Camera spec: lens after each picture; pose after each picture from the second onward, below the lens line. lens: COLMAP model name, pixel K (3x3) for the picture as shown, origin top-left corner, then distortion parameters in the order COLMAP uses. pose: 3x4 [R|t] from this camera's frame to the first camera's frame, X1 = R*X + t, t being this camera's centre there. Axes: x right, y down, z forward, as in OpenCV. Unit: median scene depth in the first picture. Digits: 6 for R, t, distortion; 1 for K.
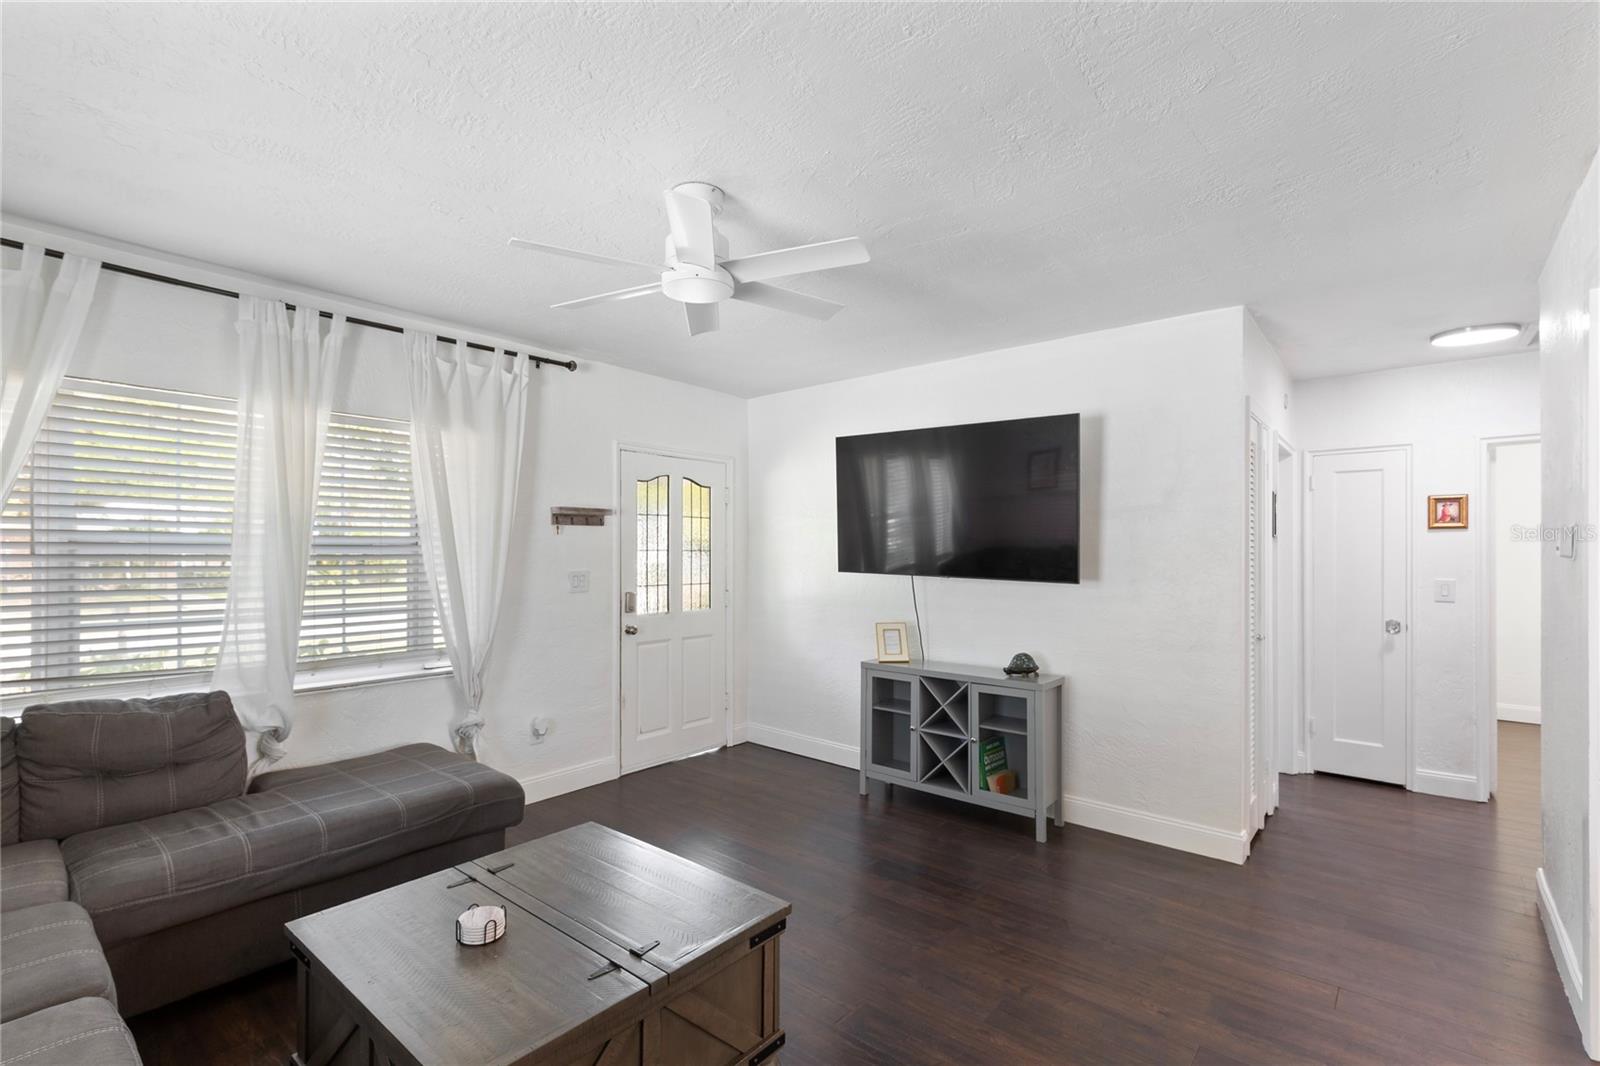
lens RADIAL K [[731.1, 0, 802.9], [0, 731.1, 550.7], [0, 0, 1]] dist [0.005468, 0.000438]
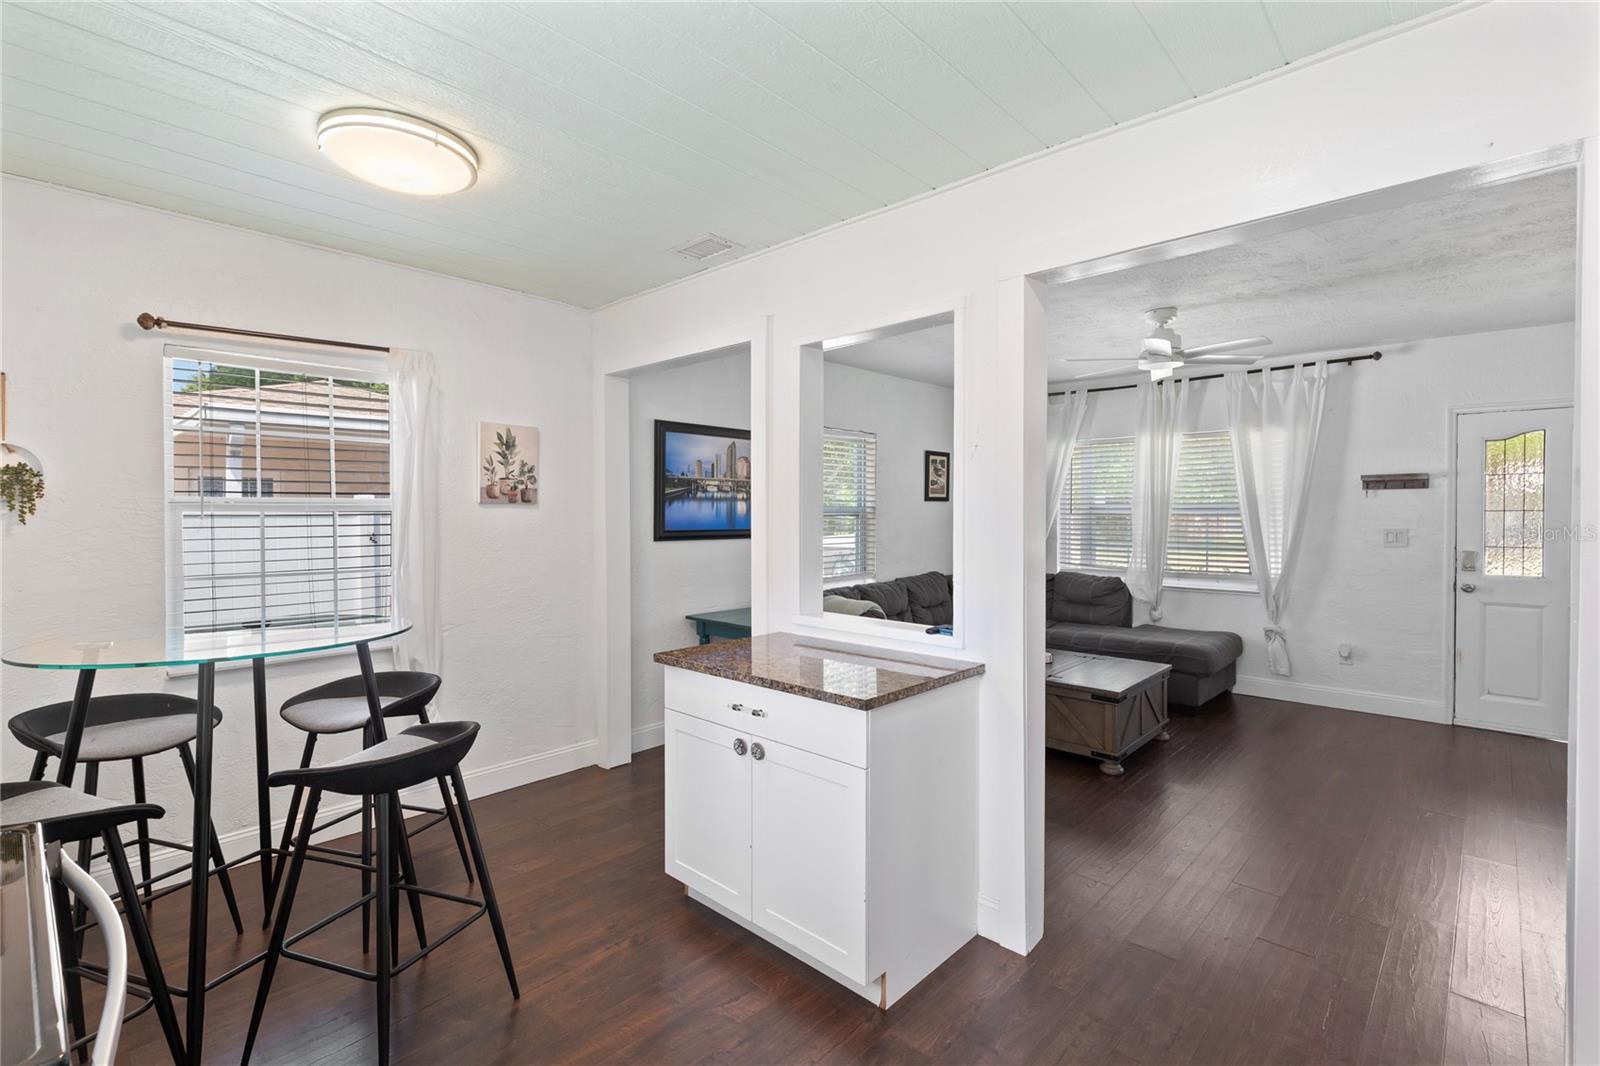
lens RADIAL K [[731.1, 0, 766.1], [0, 731.1, 522.4], [0, 0, 1]] dist [0.005468, 0.000438]
pose [[-0.072056, 0.014829, -0.997290, 1.058917], [0.001422, 0.999890, 0.014765, -0.001020], [0.997400, -0.000354, -0.072069, 0.102826]]
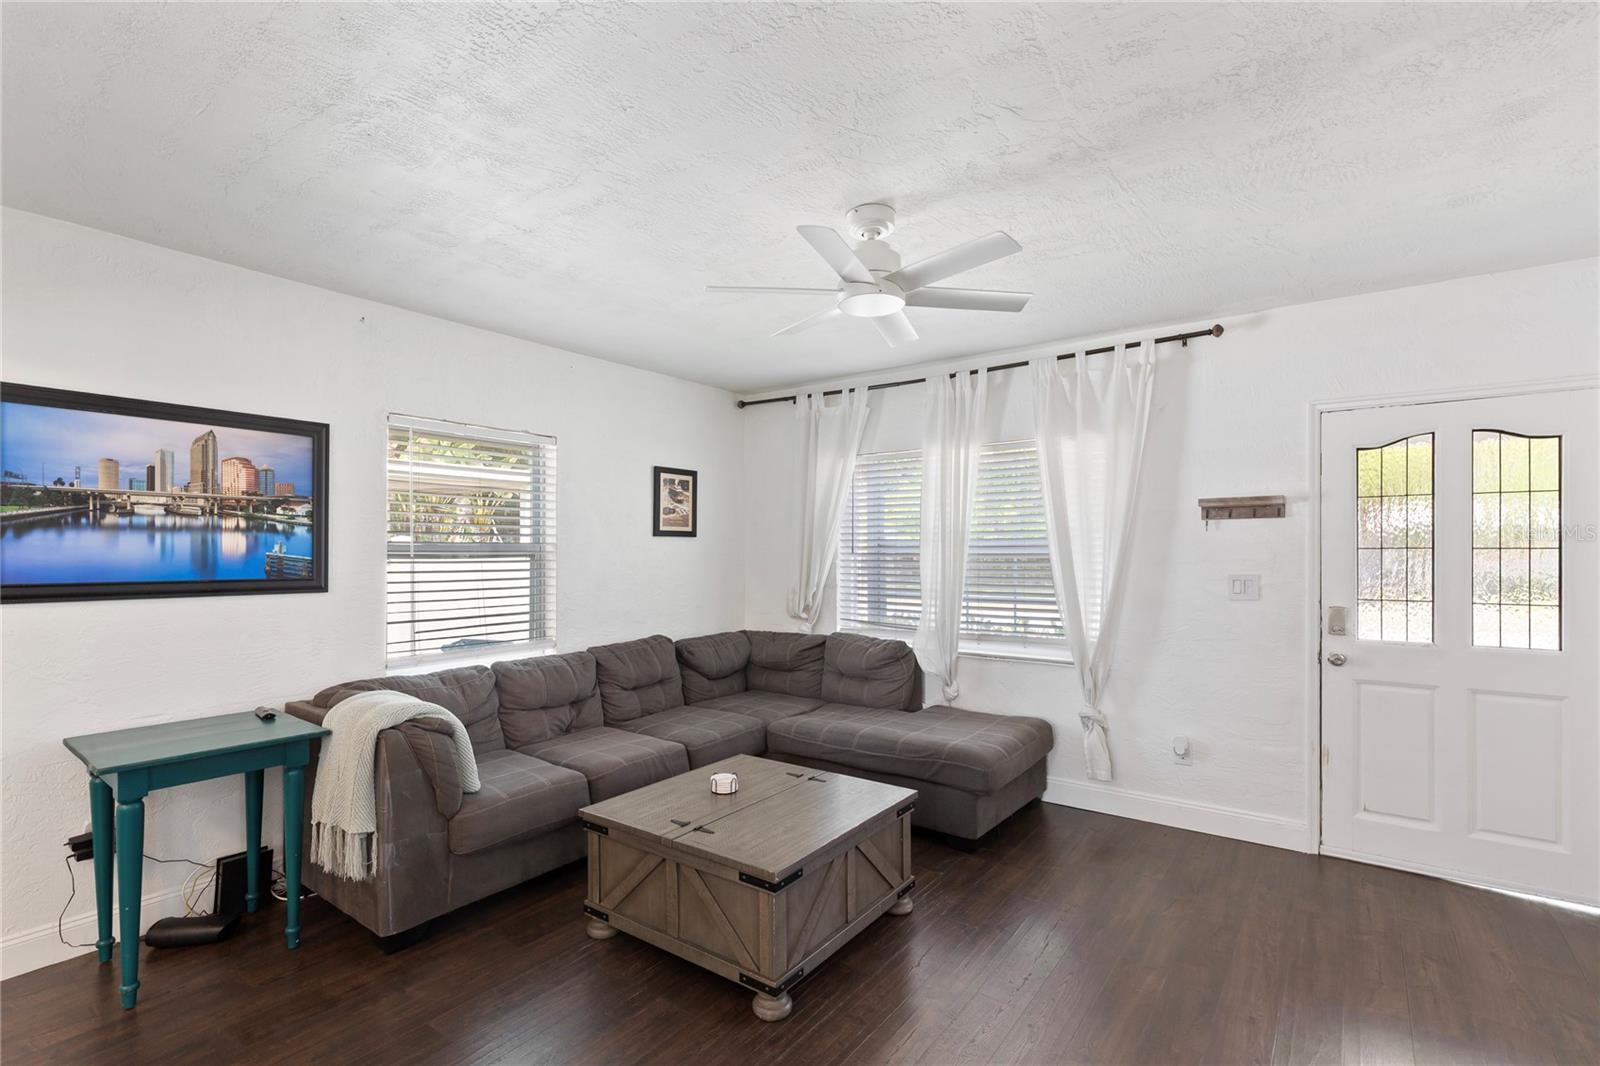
lens RADIAL K [[731.1, 0, 773.9], [0, 731.1, 556.4], [0, 0, 1]] dist [0.005468, 0.000438]
pose [[0.041905, 0.004933, -0.999109, 0.564027], [0.001907, 0.999986, 0.005017, 0.002828], [0.999120, -0.002116, 0.041895, 0.503760]]
